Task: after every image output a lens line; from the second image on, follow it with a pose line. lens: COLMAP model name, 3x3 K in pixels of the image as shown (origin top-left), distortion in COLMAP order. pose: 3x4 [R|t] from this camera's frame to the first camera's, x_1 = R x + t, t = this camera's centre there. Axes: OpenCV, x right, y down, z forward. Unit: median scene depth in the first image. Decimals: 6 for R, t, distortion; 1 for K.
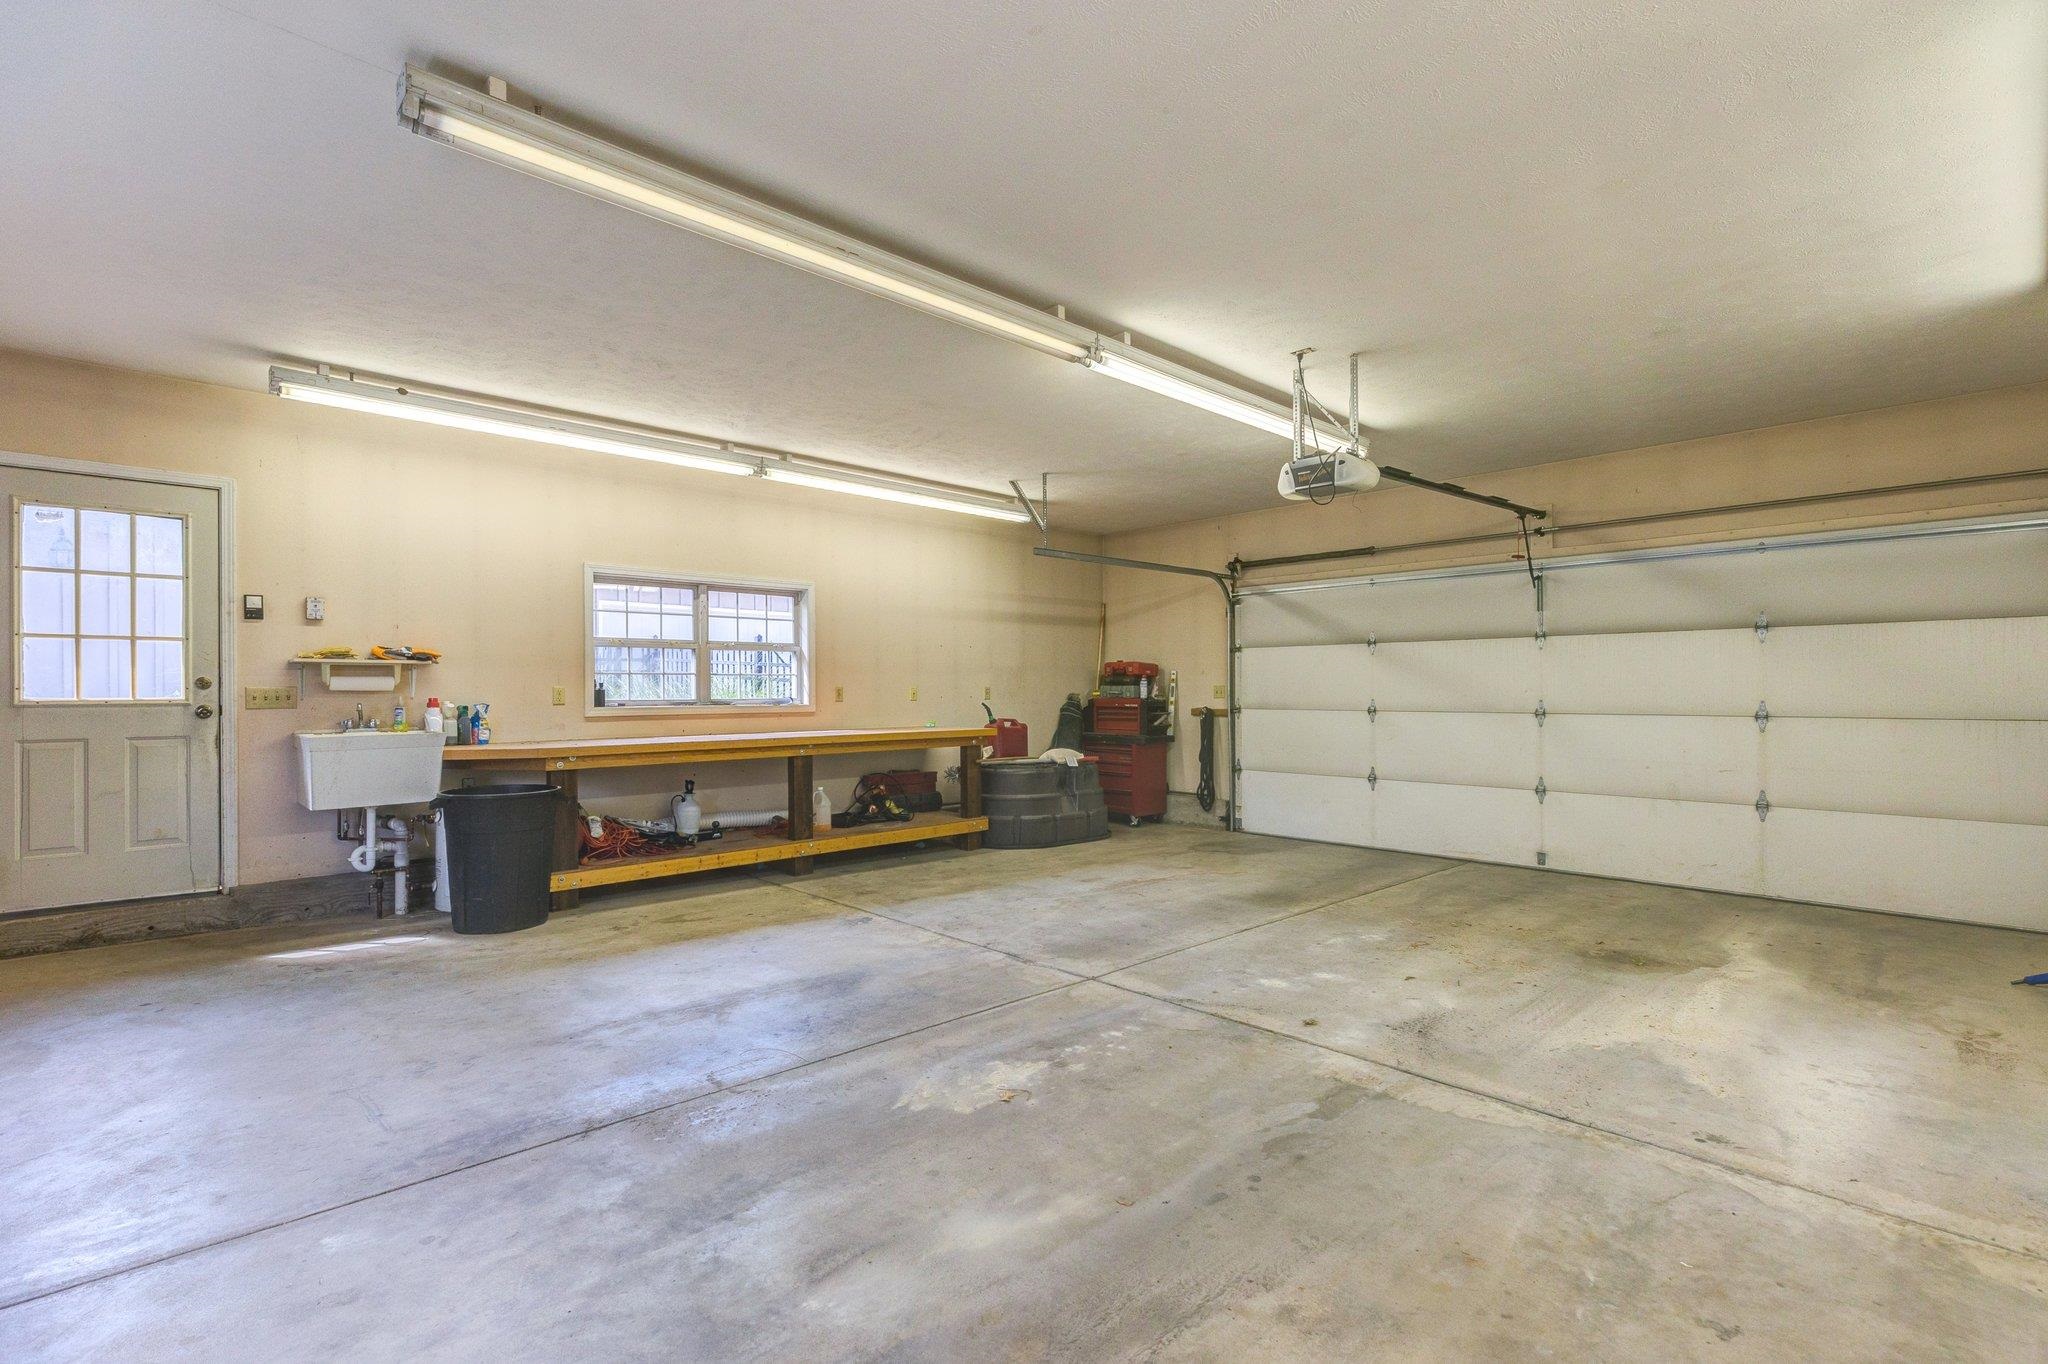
lens RADIAL K [[915.8, 0, 1017.8], [0, 915.8, 688.2], [0, 0, 1]] dist [0.000554, 0.000156]
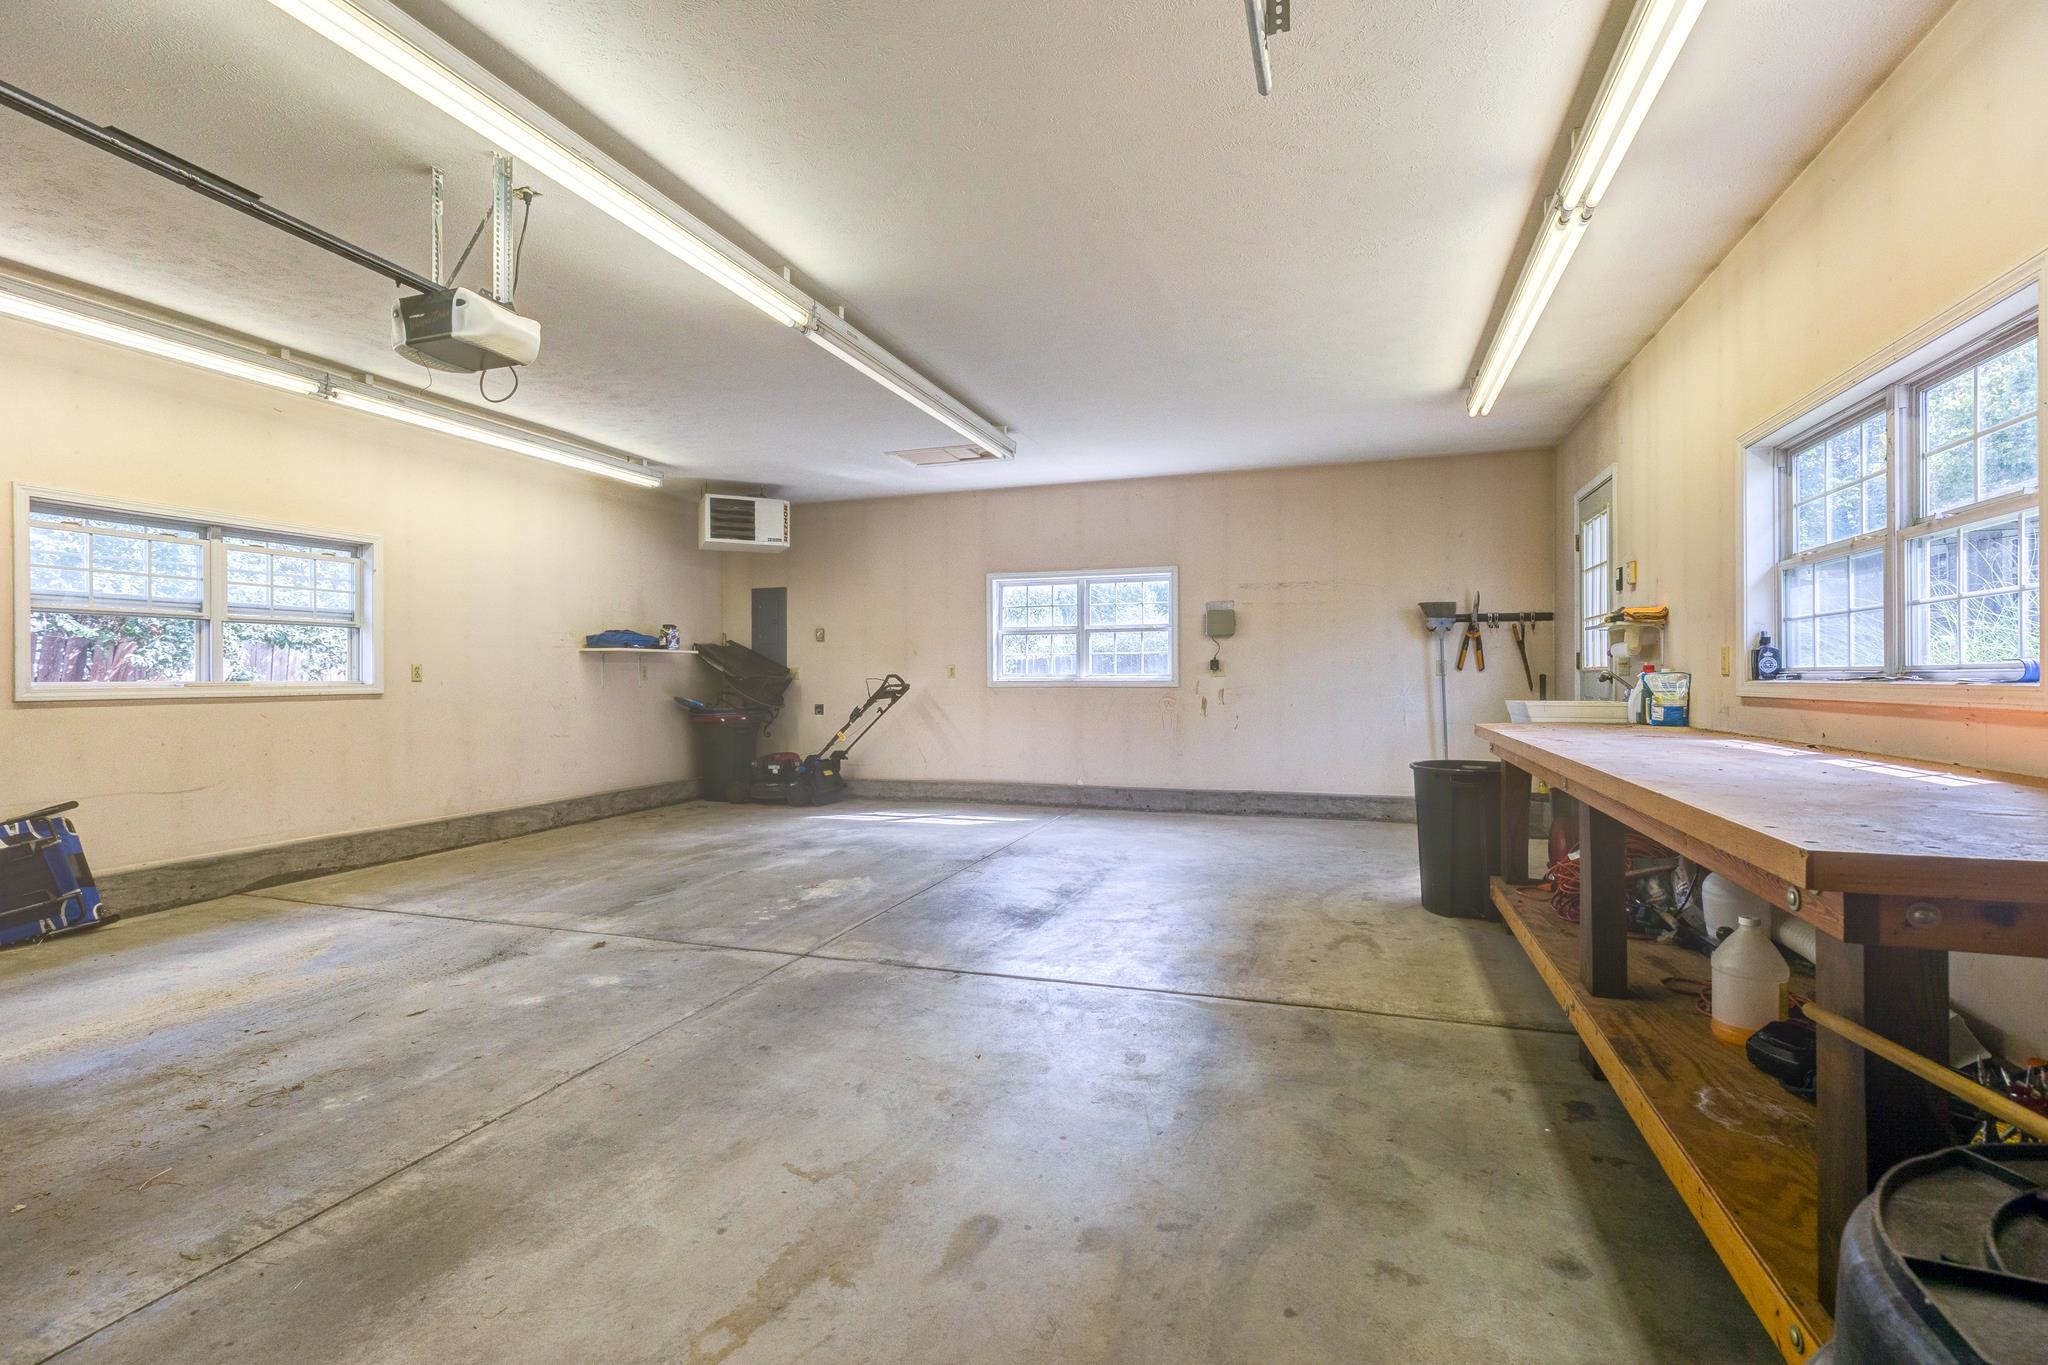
lens RADIAL K [[915.8, 0, 1022.7], [0, 915.8, 680.0], [0, 0, 1]] dist [0.000554, 0.000156]
pose [[-0.887023, 0.008458, -0.461648, 0.321869], [0.009168, 0.999958, 0.000706, 0.023789], [0.461634, -0.003606, -0.887063, 1.965660]]
